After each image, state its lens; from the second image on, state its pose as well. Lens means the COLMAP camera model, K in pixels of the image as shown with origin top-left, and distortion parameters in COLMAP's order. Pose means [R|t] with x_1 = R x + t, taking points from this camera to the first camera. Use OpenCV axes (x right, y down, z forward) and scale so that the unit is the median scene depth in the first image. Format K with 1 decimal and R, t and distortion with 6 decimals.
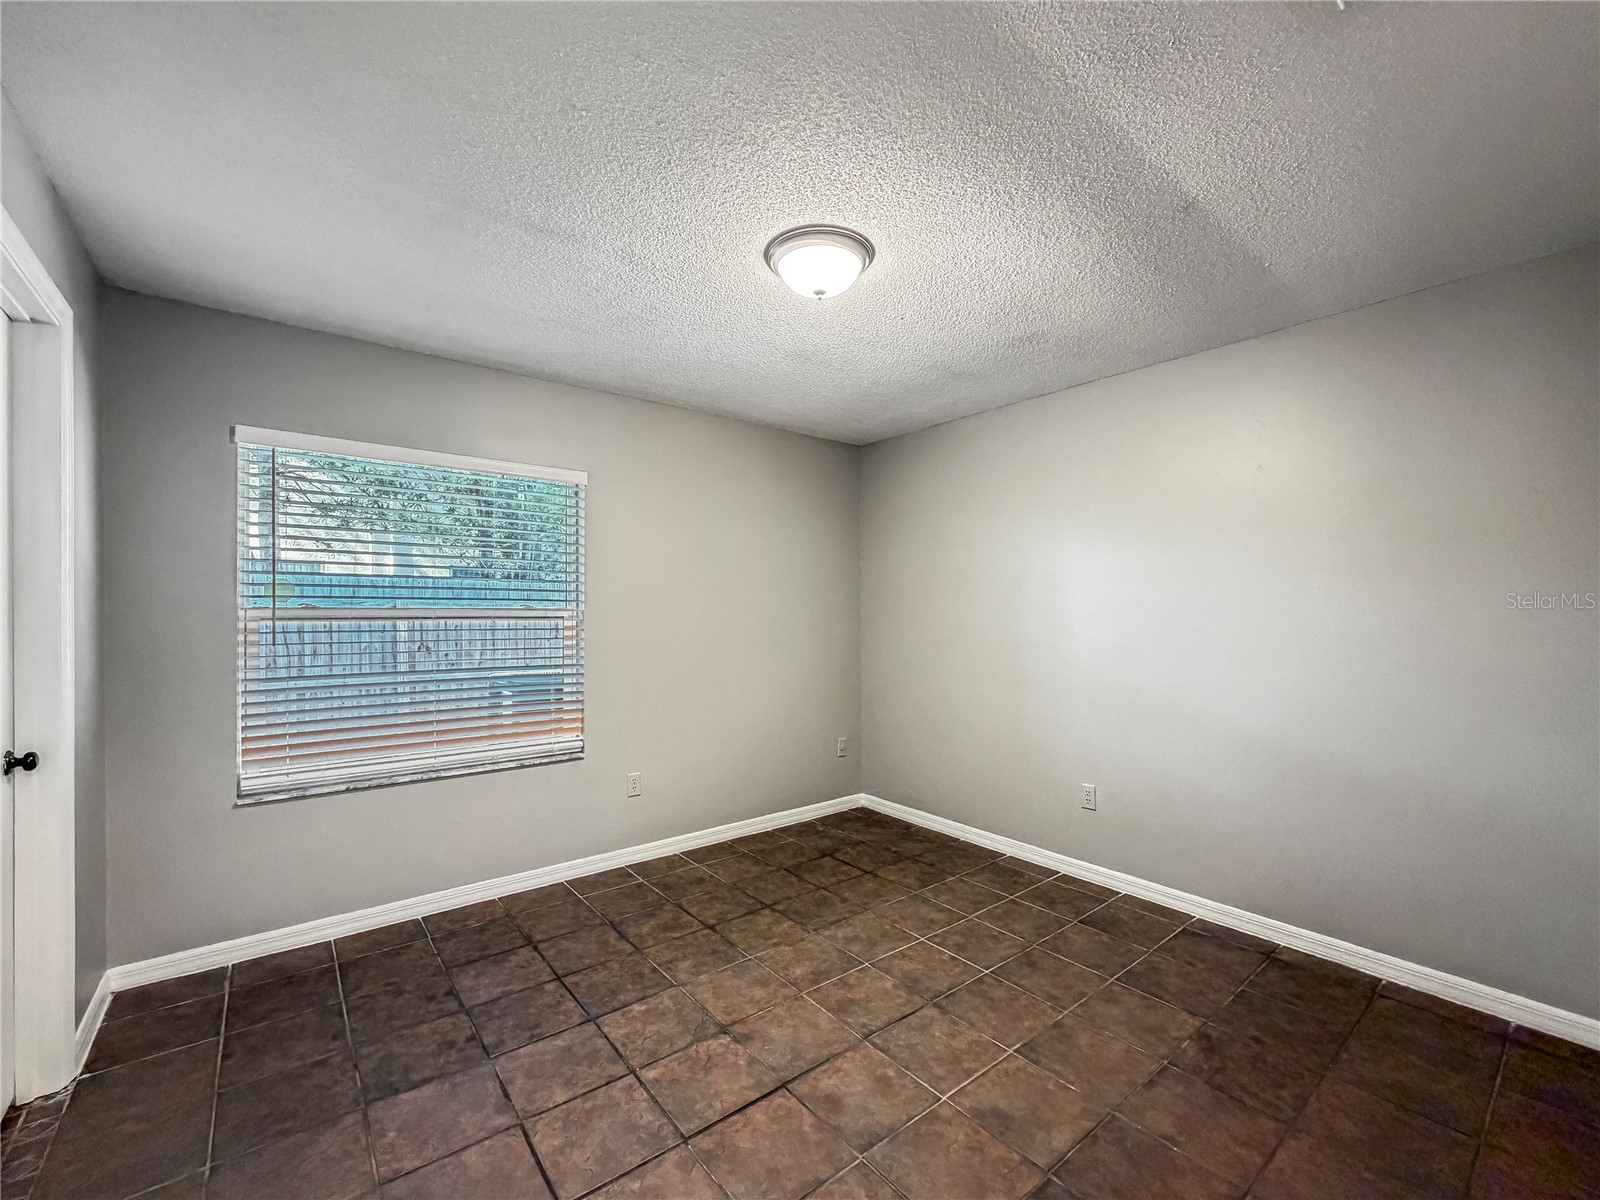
lens RADIAL K [[664.7, 0, 801.7], [0, 664.7, 607.6], [0, 0, 1]] dist [-0.001037, -0.000487]
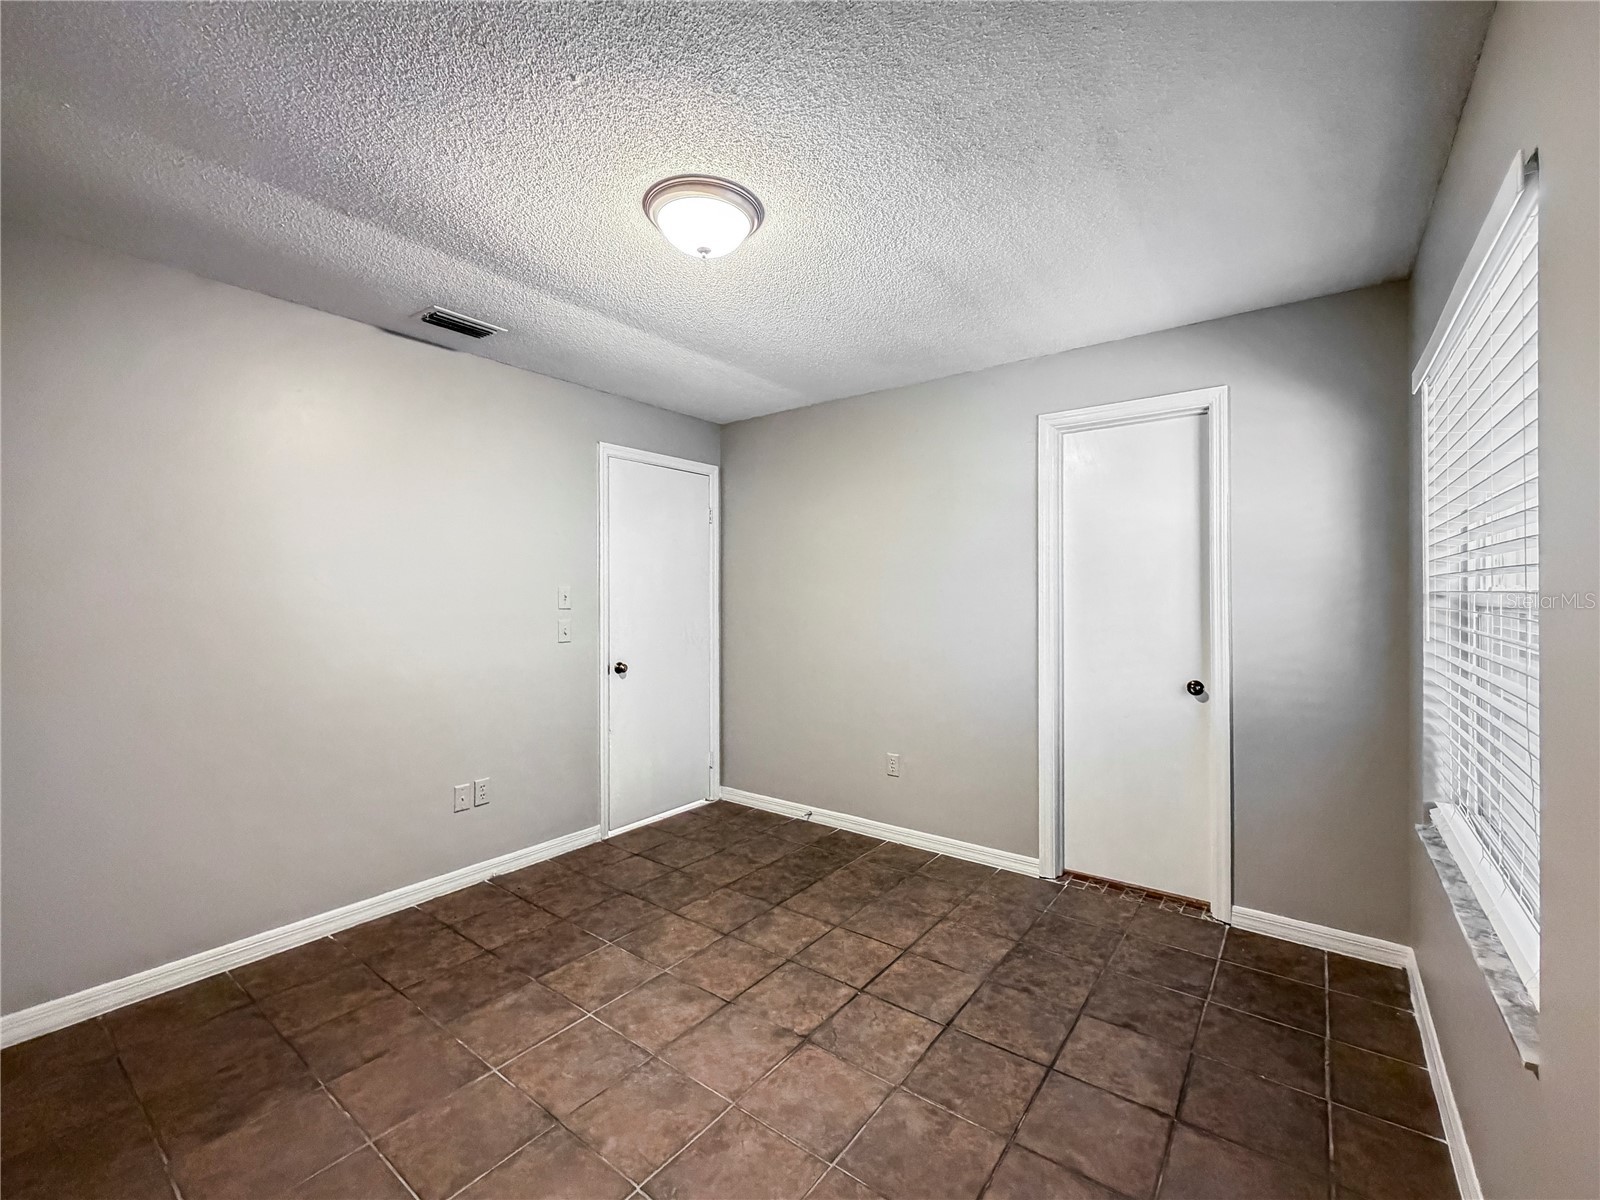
lens RADIAL K [[664.7, 0, 801.1], [0, 664.7, 593.3], [0, 0, 1]] dist [-0.001037, -0.000487]
pose [[-0.970023, -0.000135, -0.243014, 0.122273], [0.001204, 0.999985, -0.005363, 0.007260], [0.243011, -0.005495, -0.970008, 1.962955]]
